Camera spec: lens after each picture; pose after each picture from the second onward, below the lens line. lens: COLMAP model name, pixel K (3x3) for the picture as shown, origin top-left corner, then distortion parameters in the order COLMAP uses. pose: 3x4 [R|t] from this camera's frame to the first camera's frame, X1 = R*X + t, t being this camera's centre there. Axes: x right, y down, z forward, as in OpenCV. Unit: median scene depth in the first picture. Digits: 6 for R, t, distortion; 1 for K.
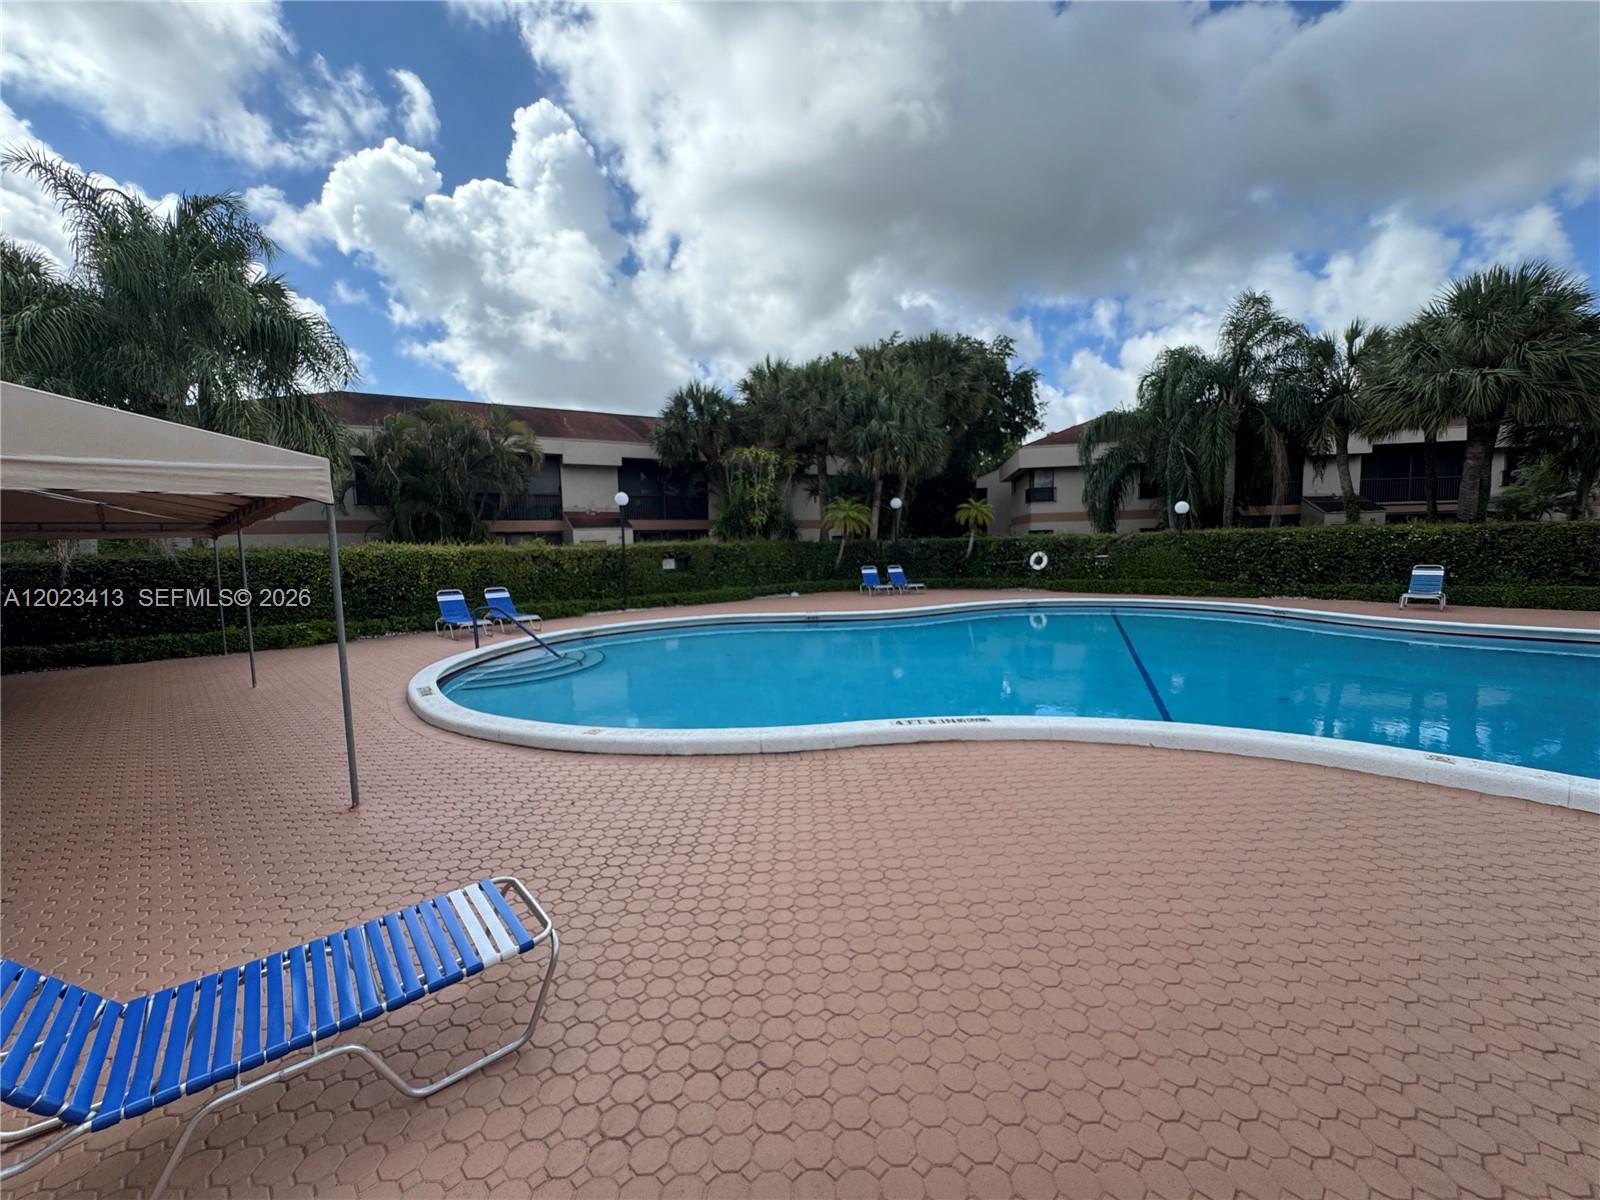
lens RADIAL K [[630.4, 0, 800.0], [0, 630.4, 600.0], [0, 0, 1]] dist [-0.007125, 0.000424]
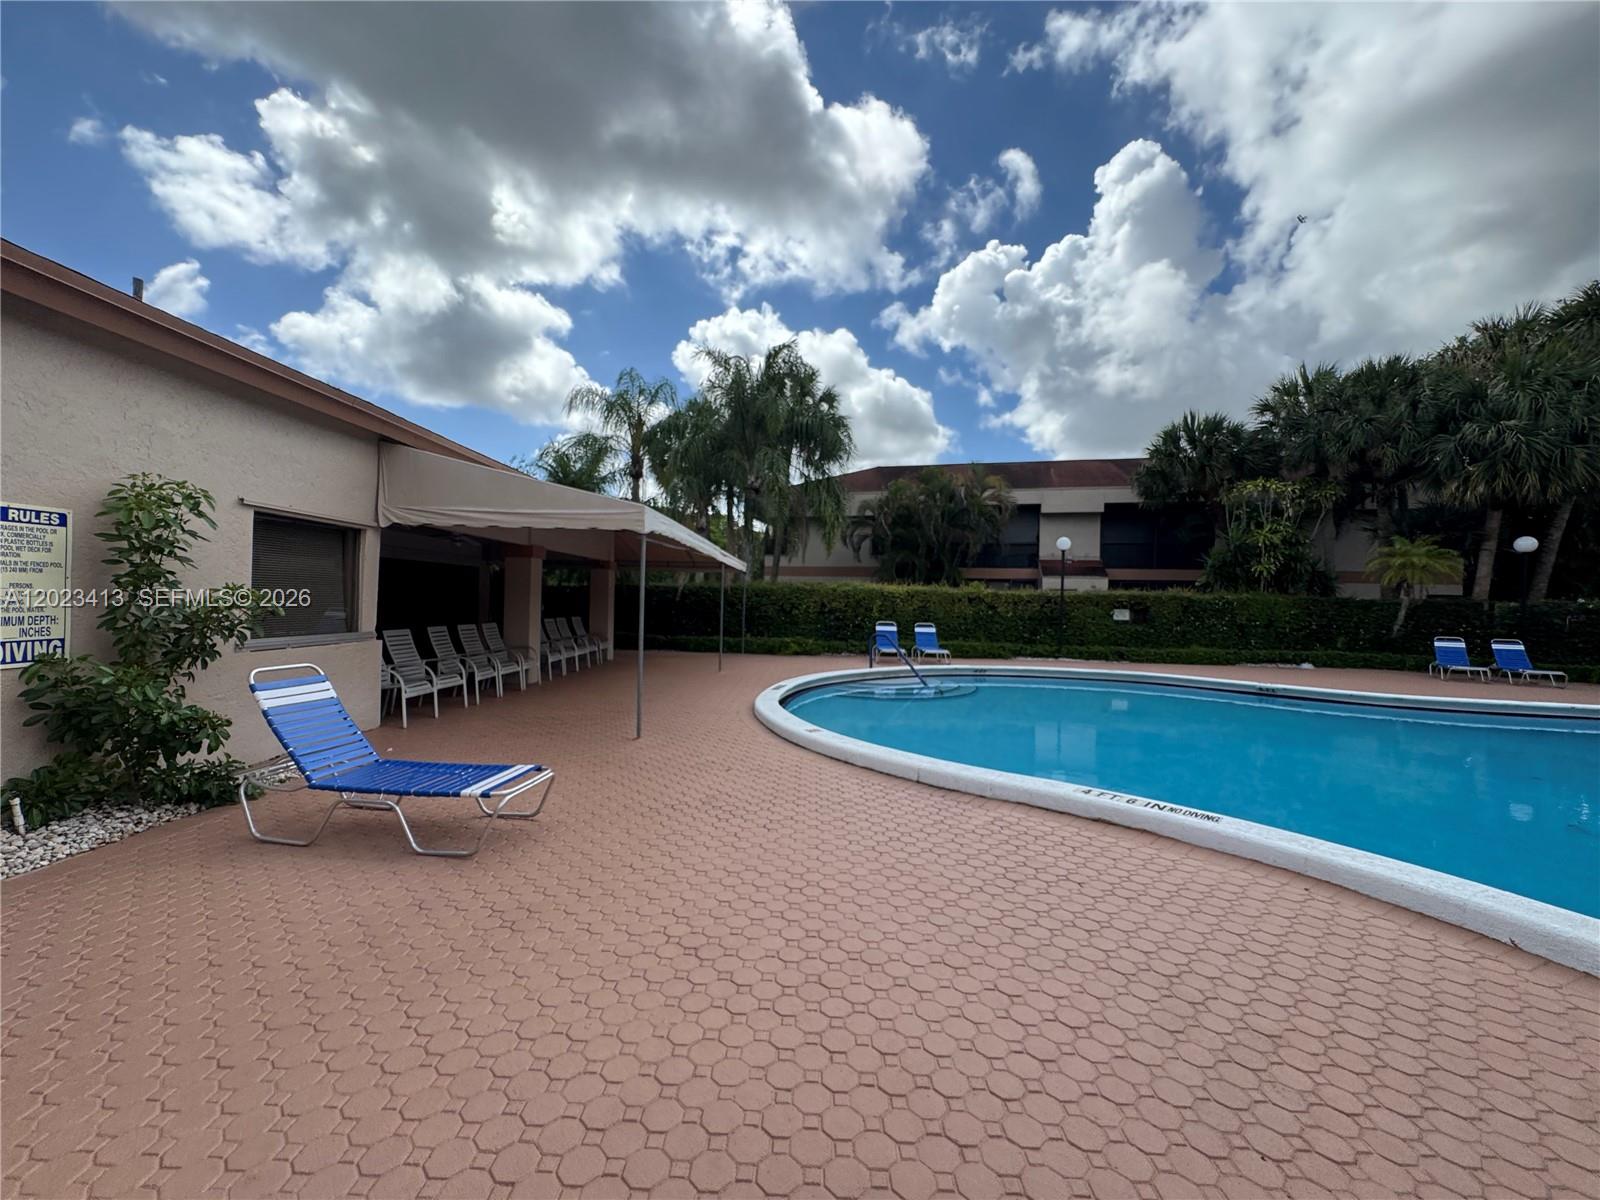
lens RADIAL K [[630.4, 0, 800.0], [0, 630.4, 600.0], [0, 0, 1]] dist [-0.007125, 0.000424]
pose [[0.699558, 0.041868, -0.713348, 0.101236], [-0.101438, 0.993991, -0.041138, 0.005164], [0.707339, 0.101140, 0.699601, 0.035349]]
